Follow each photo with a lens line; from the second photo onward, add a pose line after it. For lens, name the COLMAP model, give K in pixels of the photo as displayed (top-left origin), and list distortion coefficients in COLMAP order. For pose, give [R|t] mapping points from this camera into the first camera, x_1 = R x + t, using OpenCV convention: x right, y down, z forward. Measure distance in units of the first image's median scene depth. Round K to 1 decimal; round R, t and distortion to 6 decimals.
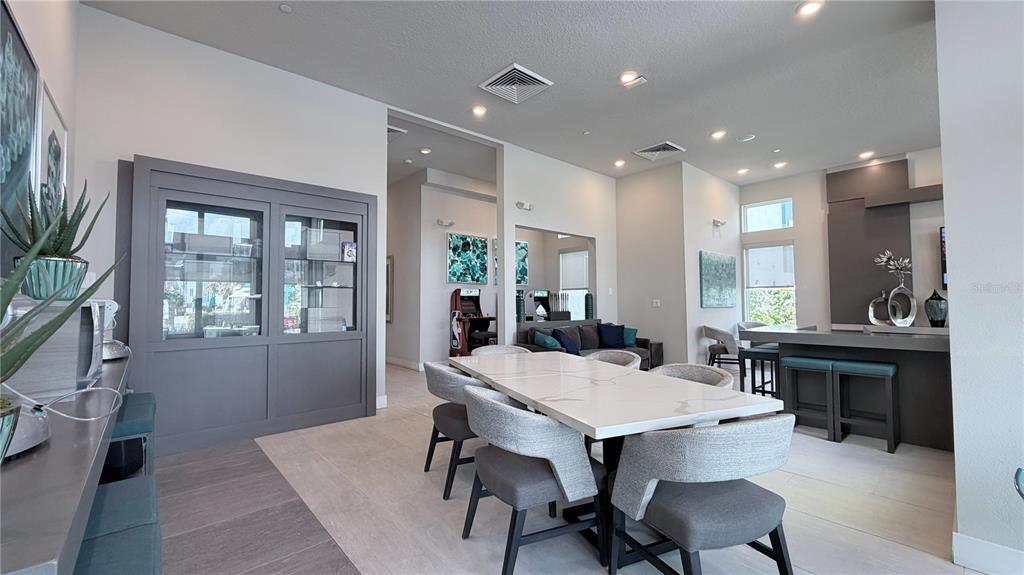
lens RADIAL K [[413.1, 0, 508.6], [0, 413.1, 286.4], [0, 0, 1]] dist [-0.002013, 0.000695]
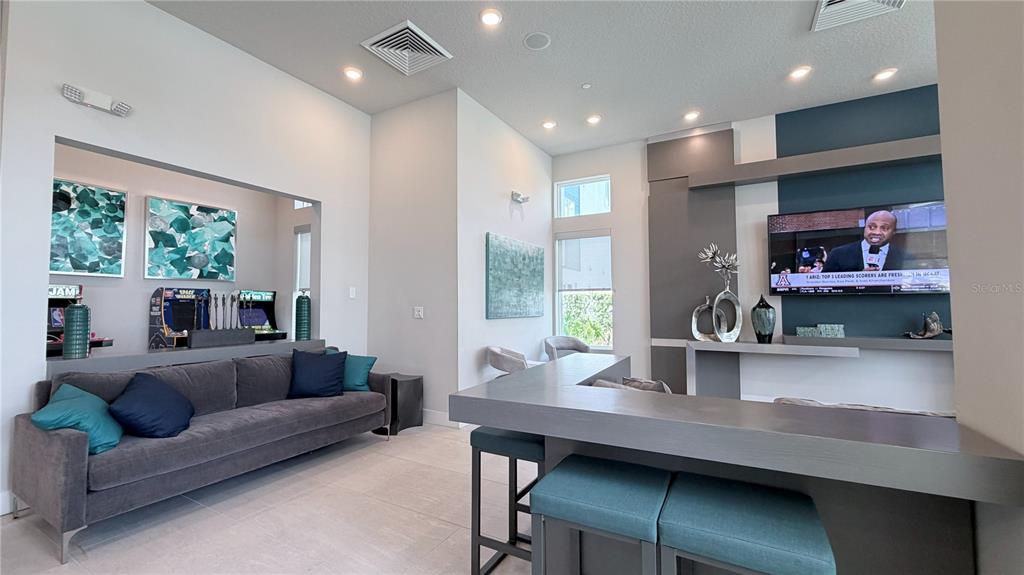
lens RADIAL K [[413.1, 0, 512.7], [0, 413.1, 287.5], [0, 0, 1]] dist [-0.002013, 0.000695]
pose [[0.941390, 0.016704, 0.336907, 0.275802], [-0.014131, 0.999849, -0.010089, 0.007361], [-0.337025, 0.004737, 0.941484, 0.357646]]
